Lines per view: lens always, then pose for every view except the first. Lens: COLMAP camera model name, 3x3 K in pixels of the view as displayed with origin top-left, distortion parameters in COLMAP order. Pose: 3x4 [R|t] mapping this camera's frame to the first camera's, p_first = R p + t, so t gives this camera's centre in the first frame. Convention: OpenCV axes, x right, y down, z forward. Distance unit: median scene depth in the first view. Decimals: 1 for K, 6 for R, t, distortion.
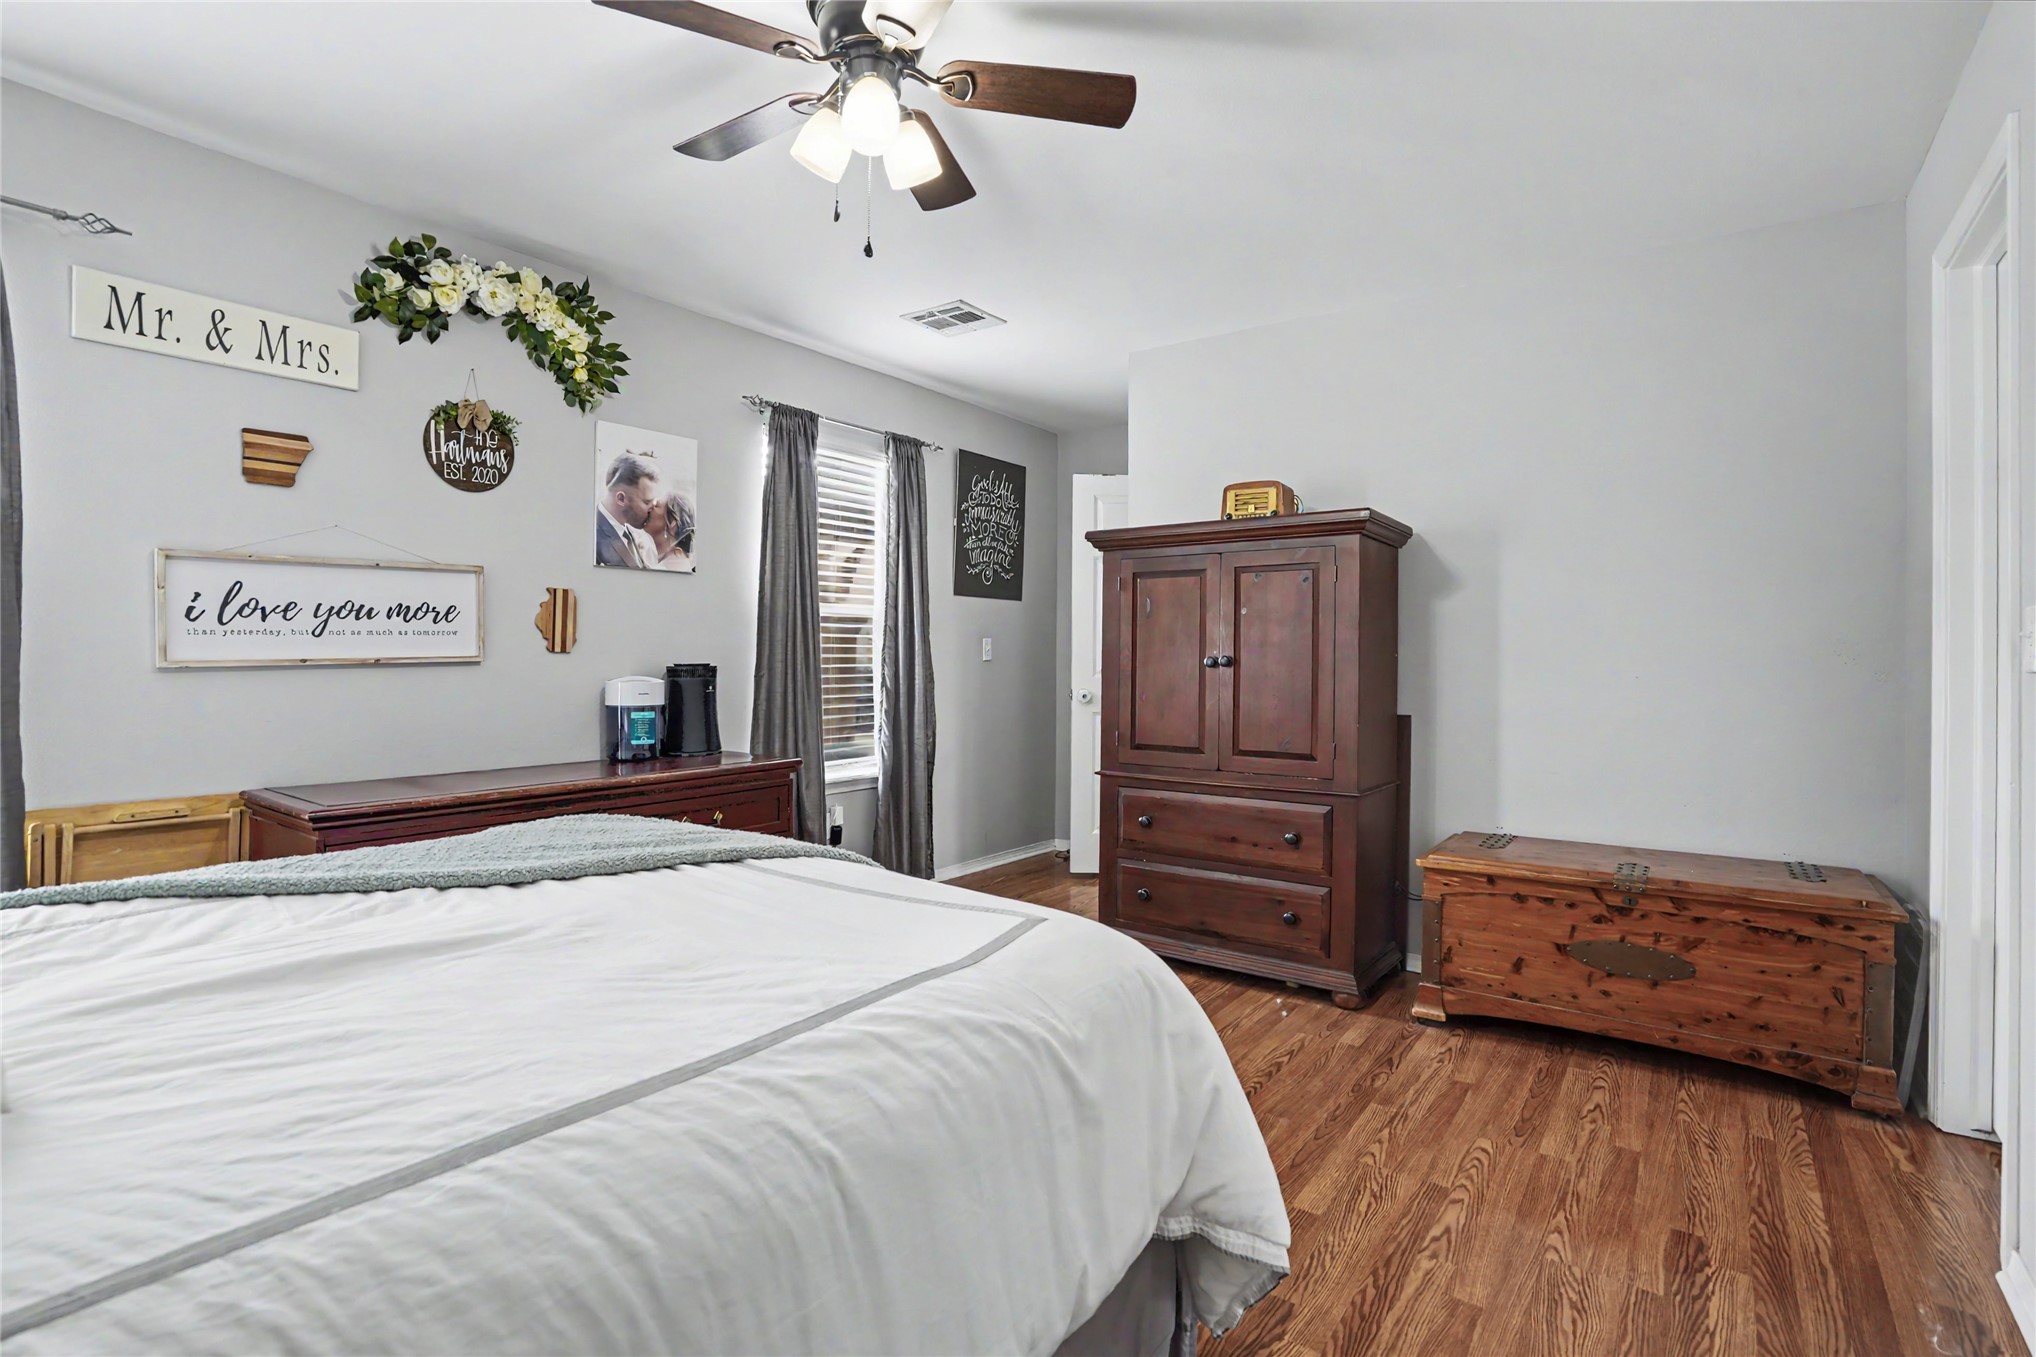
lens RADIAL K [[957.4, 0, 1009.3], [0, 957.4, 658.7], [0, 0, 1]] dist [-0.054964, 0.025164]
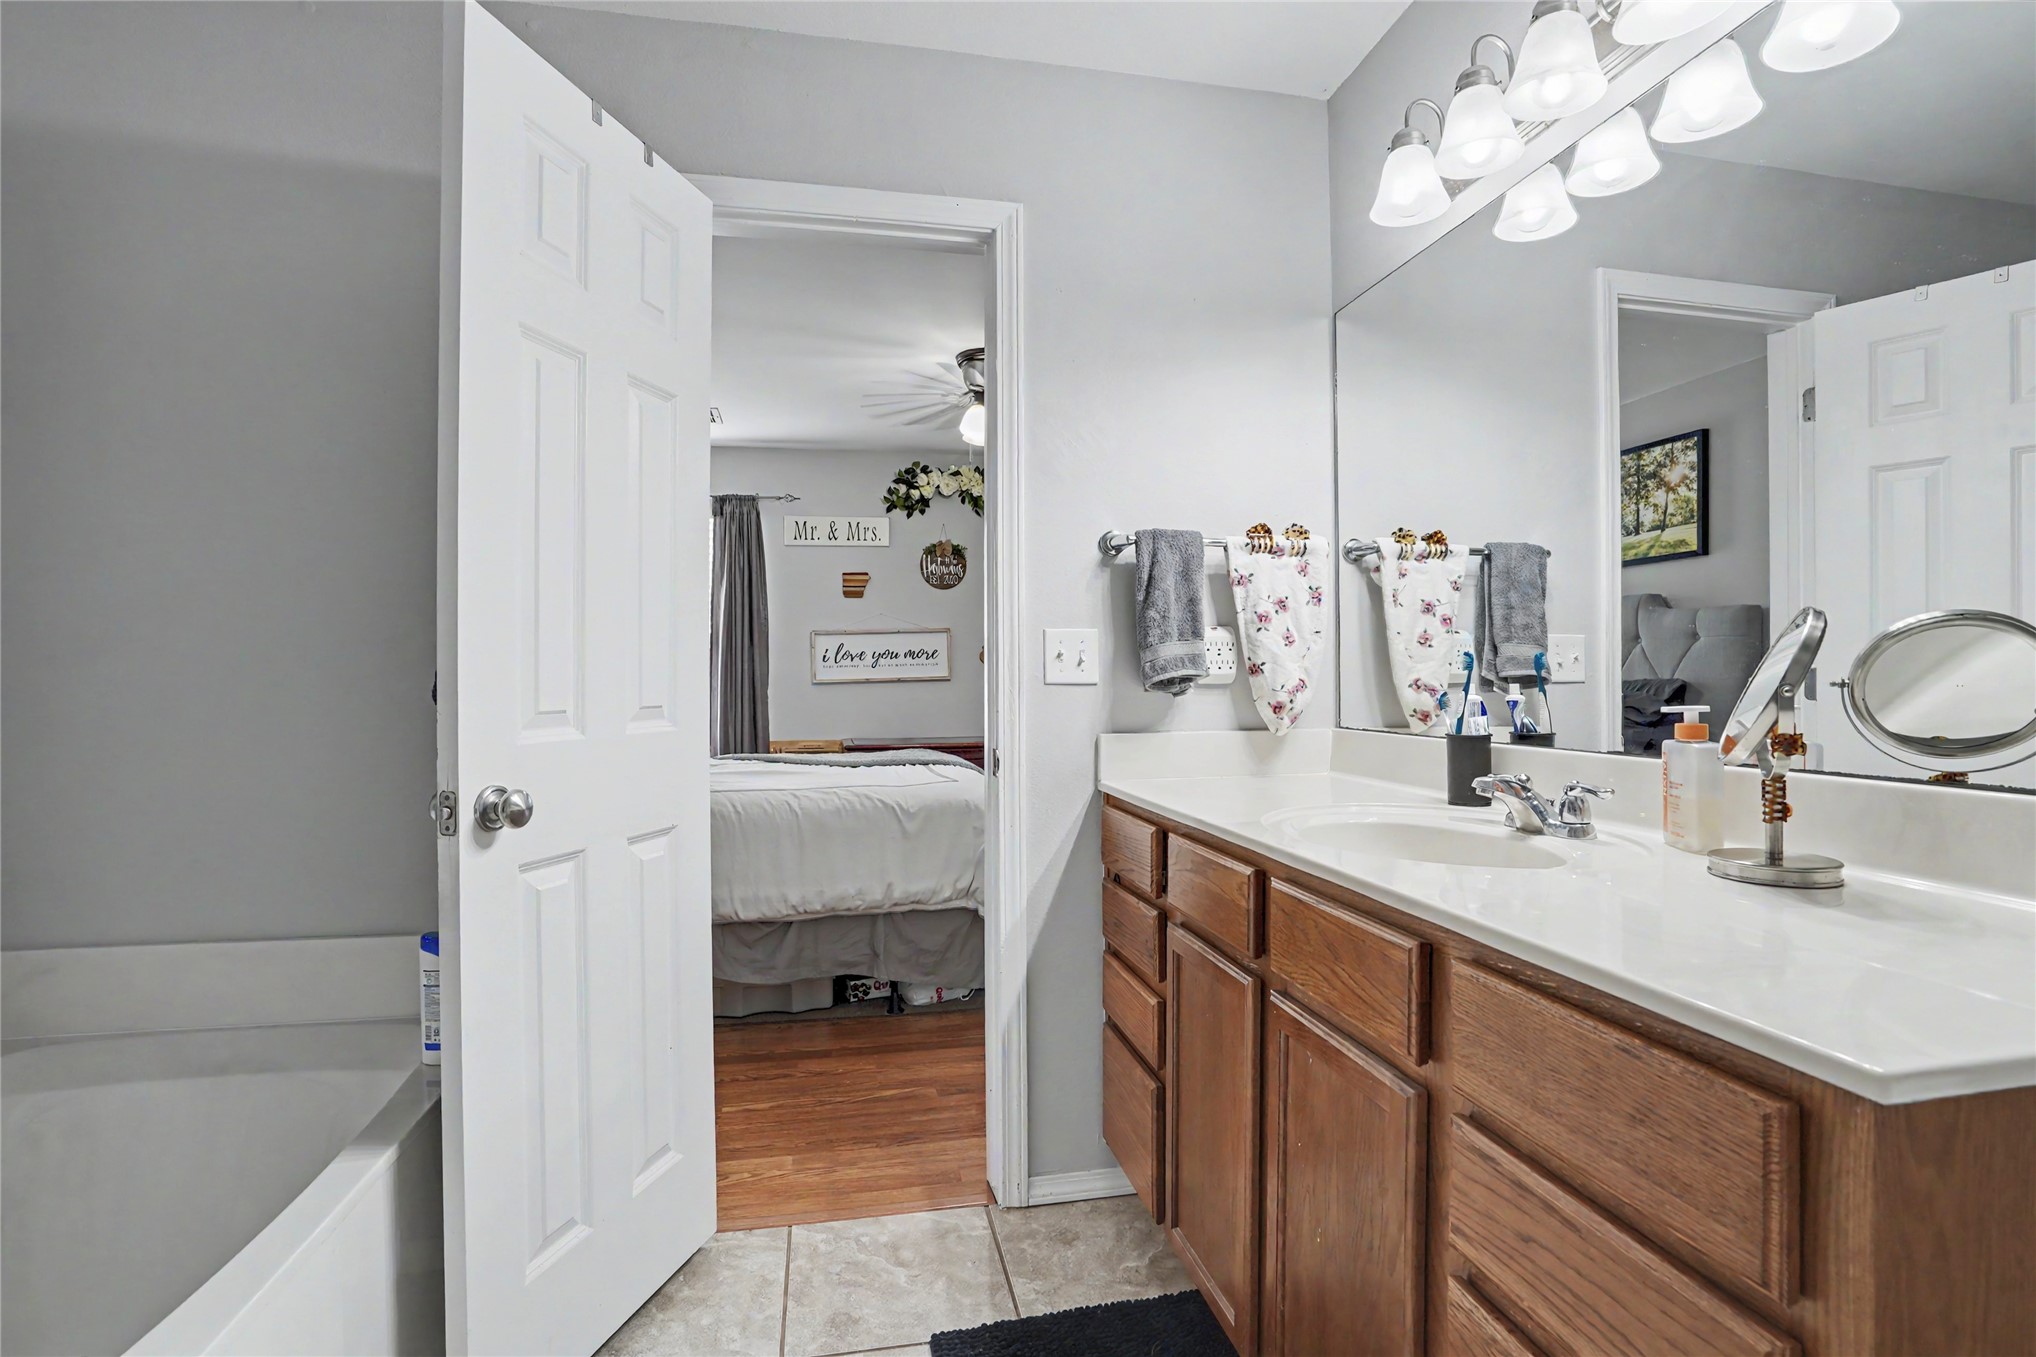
lens RADIAL K [[985.8, 0, 1018.0], [0, 985.8, 678.5], [0, 0, 1]] dist [-0.066818, 0.024735]
pose [[0.744745, -0.005554, -0.667326, 0.873718], [0.007625, 0.999971, 0.000187, 0.002303], [0.667306, -0.005228, 0.744765, -0.379263]]
